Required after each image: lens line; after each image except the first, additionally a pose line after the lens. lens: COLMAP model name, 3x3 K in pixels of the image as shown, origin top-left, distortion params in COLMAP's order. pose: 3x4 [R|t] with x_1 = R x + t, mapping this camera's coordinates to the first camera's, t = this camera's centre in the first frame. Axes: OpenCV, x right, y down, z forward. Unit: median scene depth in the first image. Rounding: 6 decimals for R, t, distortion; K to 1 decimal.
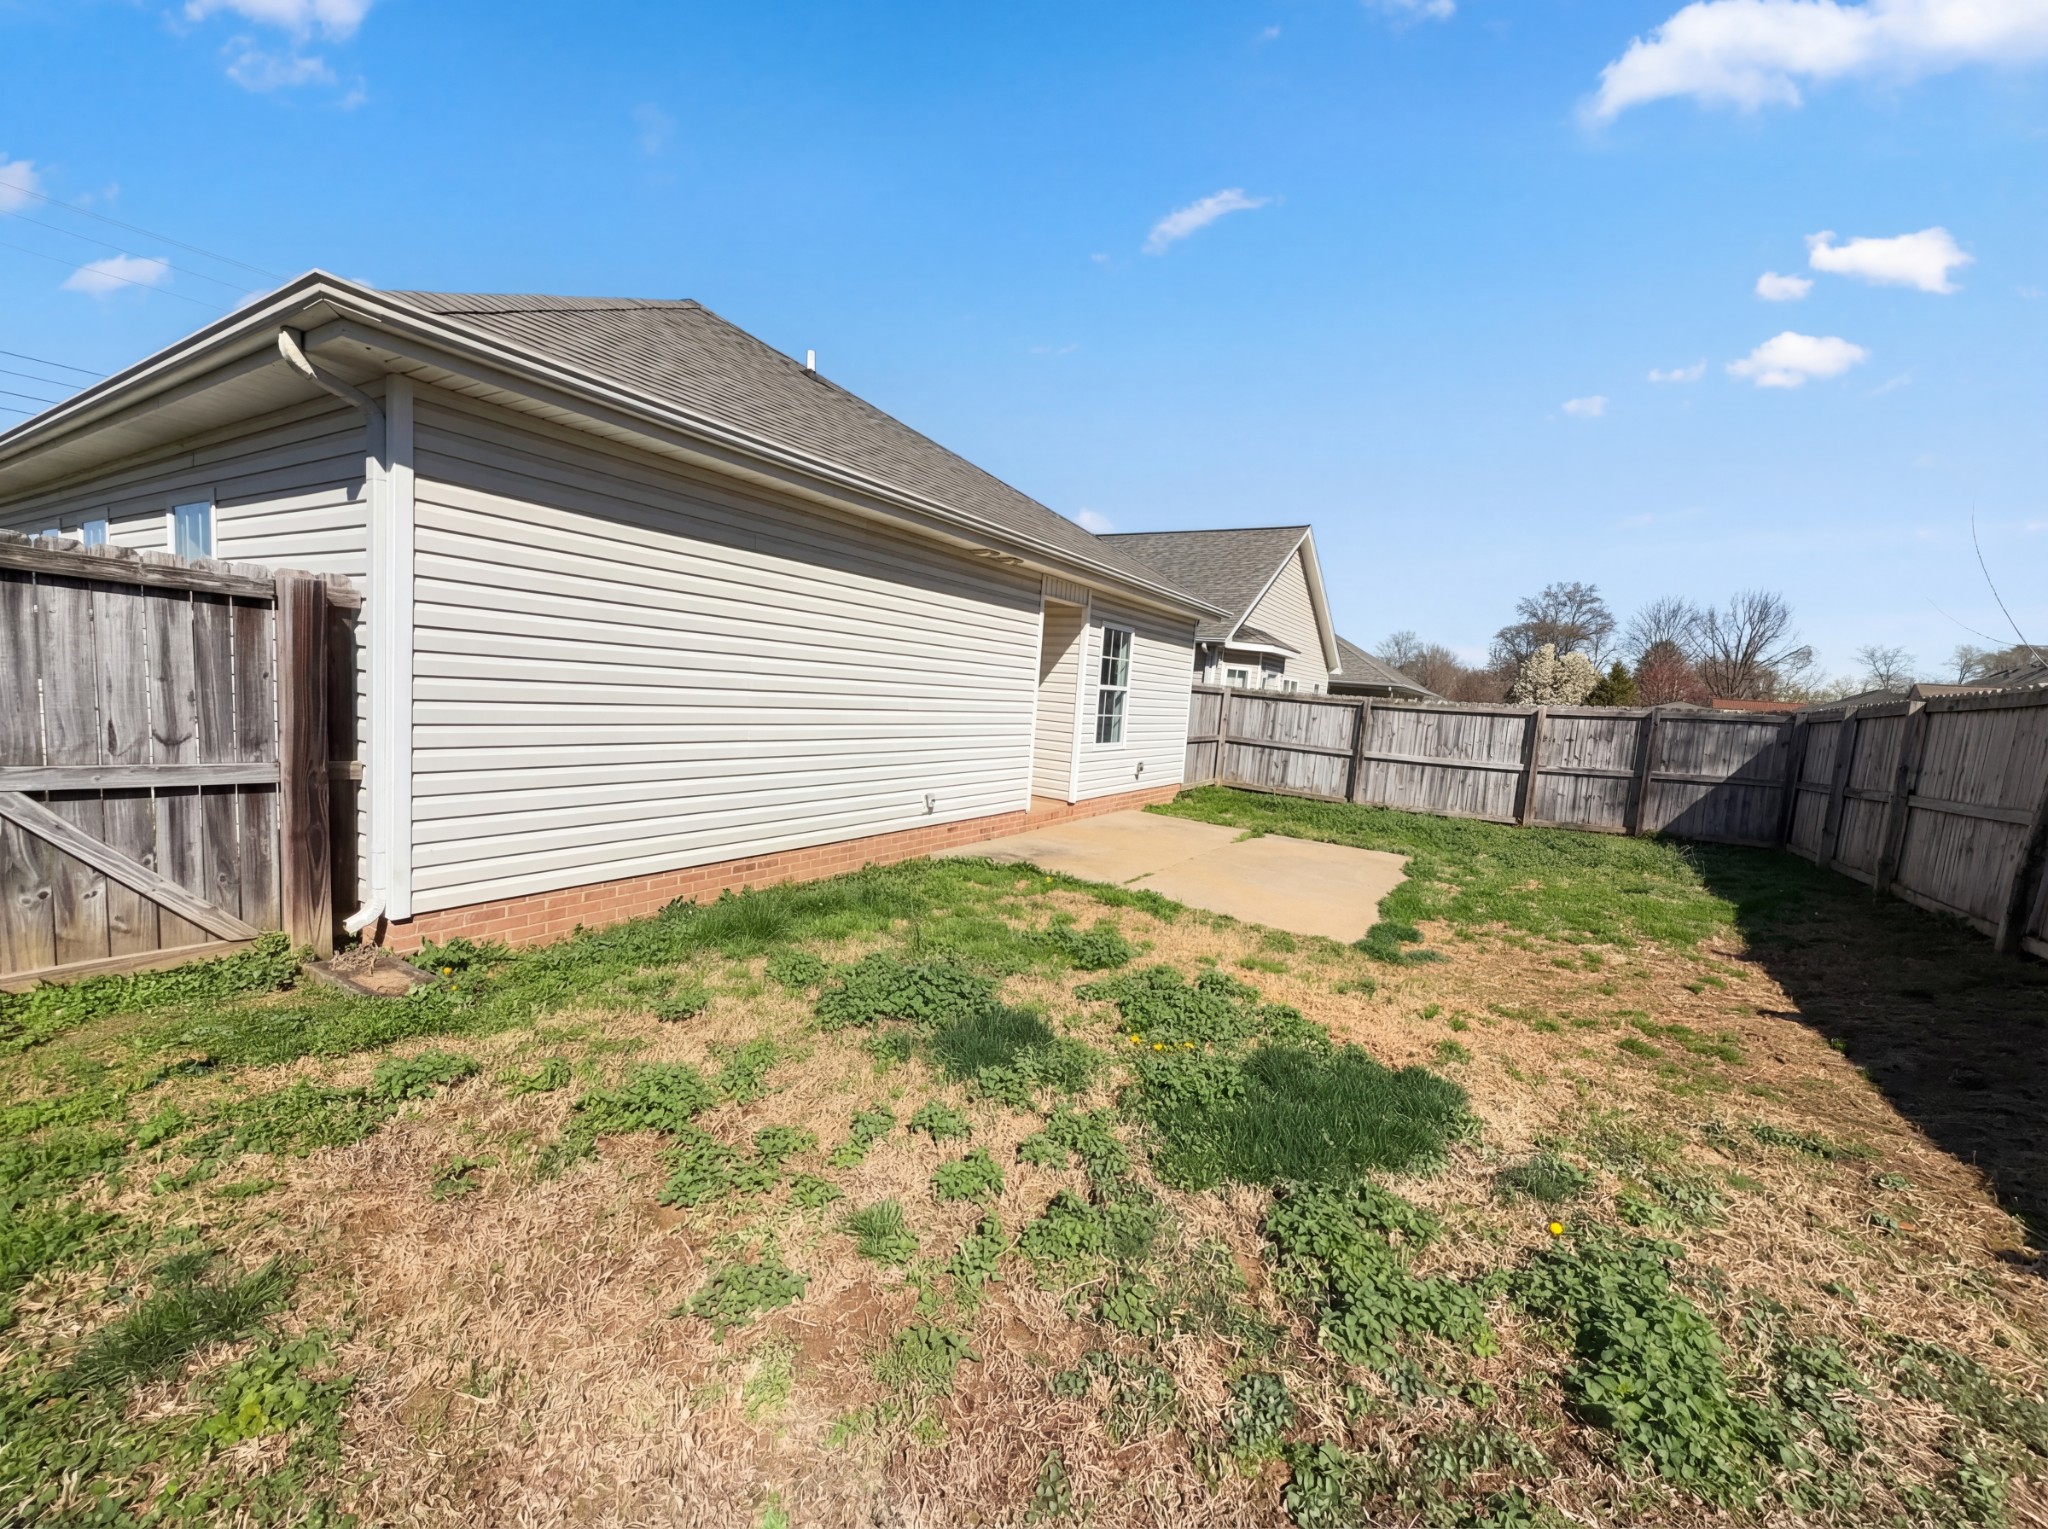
lens RADIAL K [[818.7, 0, 1024.0], [0, 818.7, 764.5], [0, 0, 1]] dist [-0.001137, -0.000115]
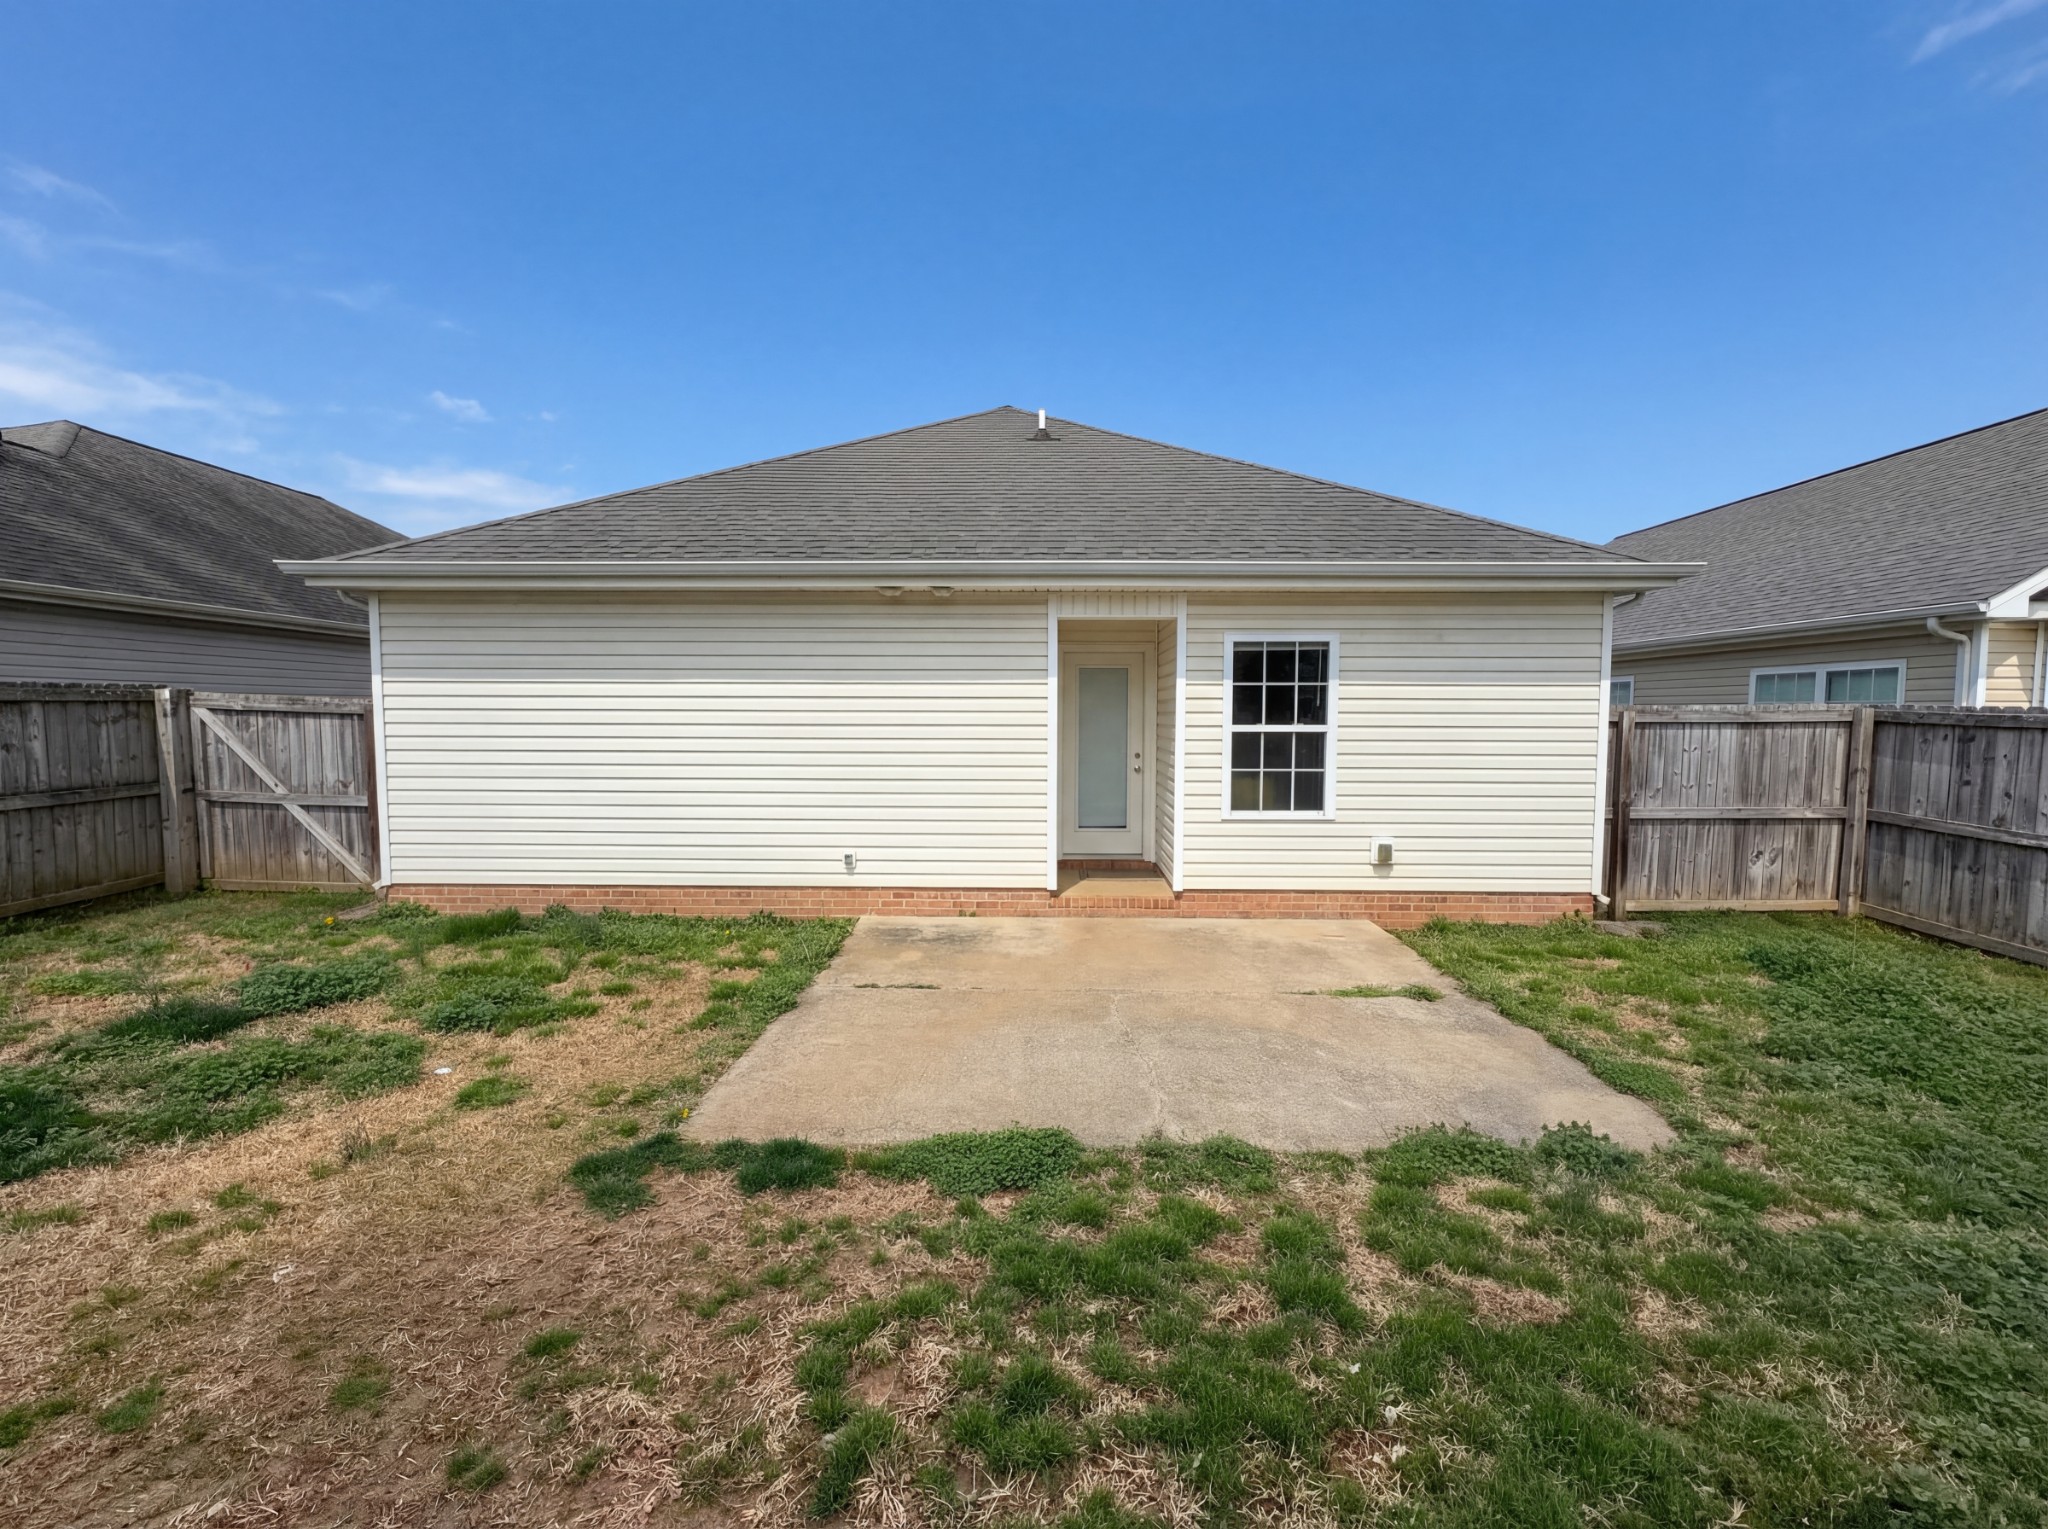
lens RADIAL K [[818.7, 0, 1024.0], [0, 818.7, 764.5], [0, 0, 1]] dist [-0.001137, -0.000115]
pose [[0.507090, -0.018589, -0.861693, 1.050222], [-0.049890, 0.997458, -0.050876, -0.037267], [0.860448, 0.068788, 0.504873, 0.893119]]
